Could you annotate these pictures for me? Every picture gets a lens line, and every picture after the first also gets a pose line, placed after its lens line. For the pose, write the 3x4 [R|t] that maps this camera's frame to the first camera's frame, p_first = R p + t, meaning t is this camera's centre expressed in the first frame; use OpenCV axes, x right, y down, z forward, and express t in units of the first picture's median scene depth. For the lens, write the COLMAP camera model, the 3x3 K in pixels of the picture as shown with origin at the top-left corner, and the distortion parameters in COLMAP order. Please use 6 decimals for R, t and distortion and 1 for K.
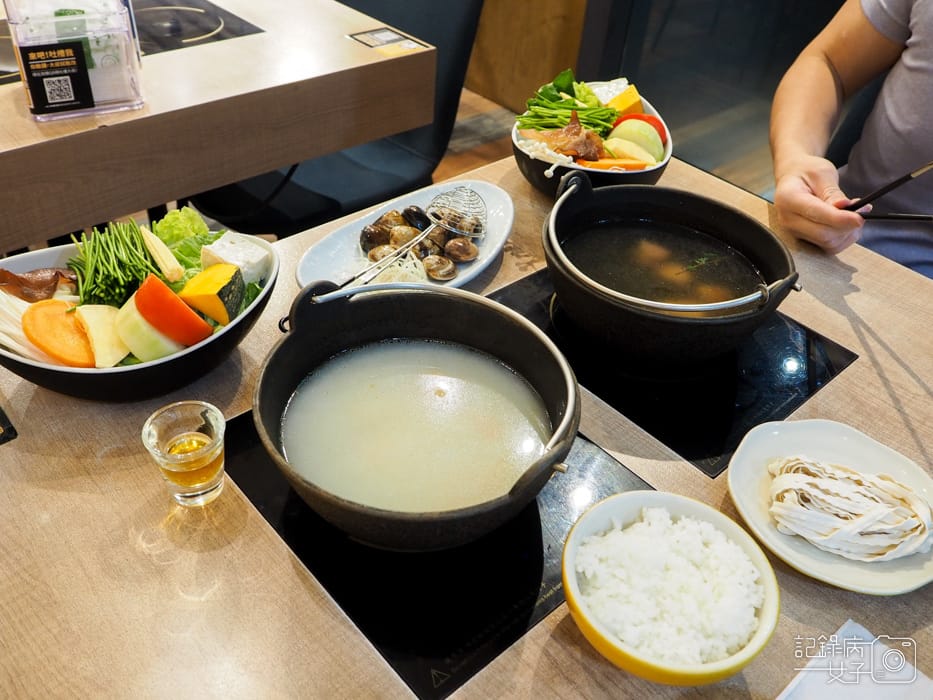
lens RADIAL K [[793.1, 0, 466.5], [0, 793.1, 350.0], [0, 0, 1]] dist [-0.004102, -0.001998]
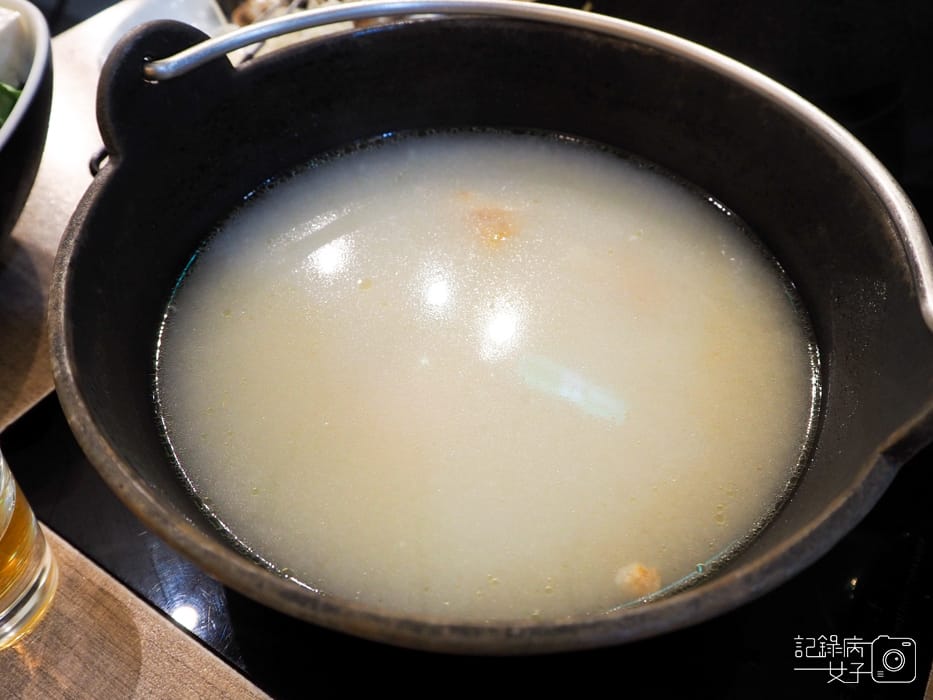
lens RADIAL K [[793.1, 0, 466.5], [0, 793.1, 350.0], [0, 0, 1]] dist [-0.004102, -0.001998]
pose [[0.962722, -0.240369, 0.124053, -0.252616], [0.213170, 0.956521, 0.199062, 0.049866], [-0.166508, -0.165197, 0.972103, 1.165059]]
